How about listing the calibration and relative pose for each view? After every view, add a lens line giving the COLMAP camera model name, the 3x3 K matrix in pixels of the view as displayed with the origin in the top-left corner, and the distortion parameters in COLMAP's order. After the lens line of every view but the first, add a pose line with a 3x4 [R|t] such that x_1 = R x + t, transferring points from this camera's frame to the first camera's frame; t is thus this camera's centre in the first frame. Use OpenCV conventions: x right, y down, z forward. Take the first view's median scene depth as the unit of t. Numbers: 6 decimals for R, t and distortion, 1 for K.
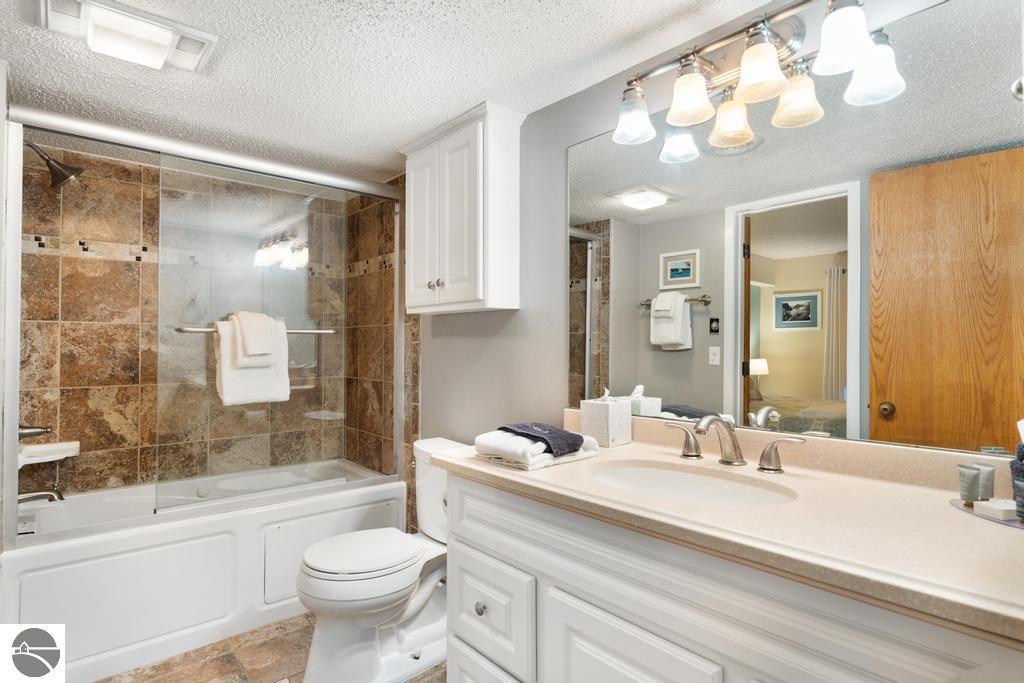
lens RADIAL K [[534.0, 0, 511.1], [0, 534.0, 336.4], [0, 0, 1]] dist [-0.003181, 0.001192]
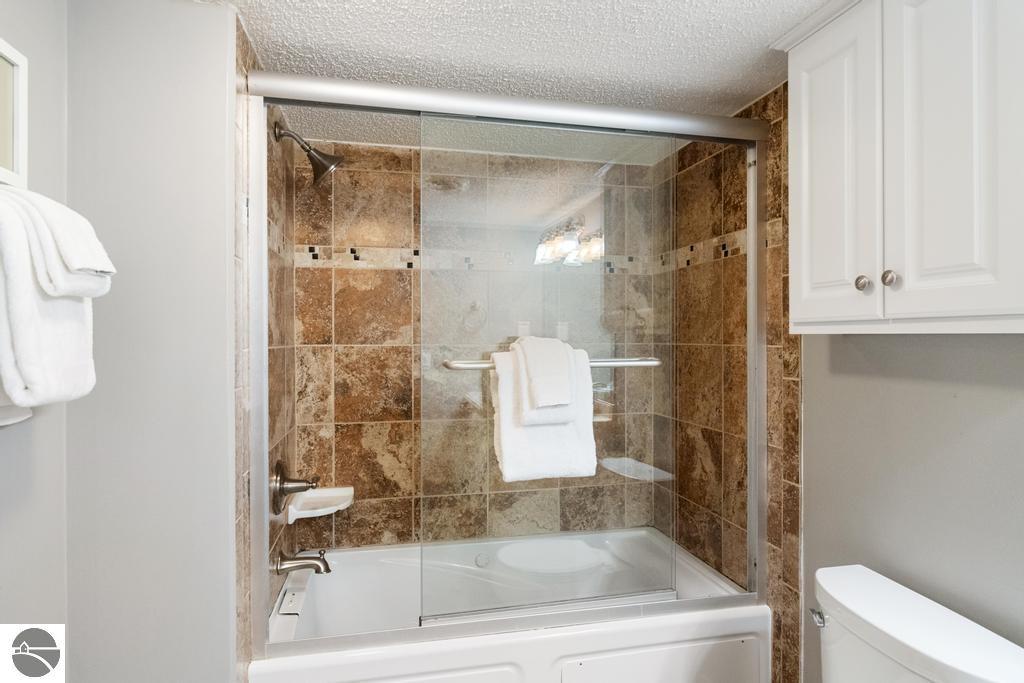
lens RADIAL K [[601.6, 0, 515.2], [0, 601.6, 340.2], [0, 0, 1]] dist [0.000412, 0.002310]
pose [[0.888248, -0.005051, -0.459336, -0.137682], [0.010360, 0.999905, 0.009038, -0.038440], [0.459247, -0.012786, 0.888217, 0.260359]]
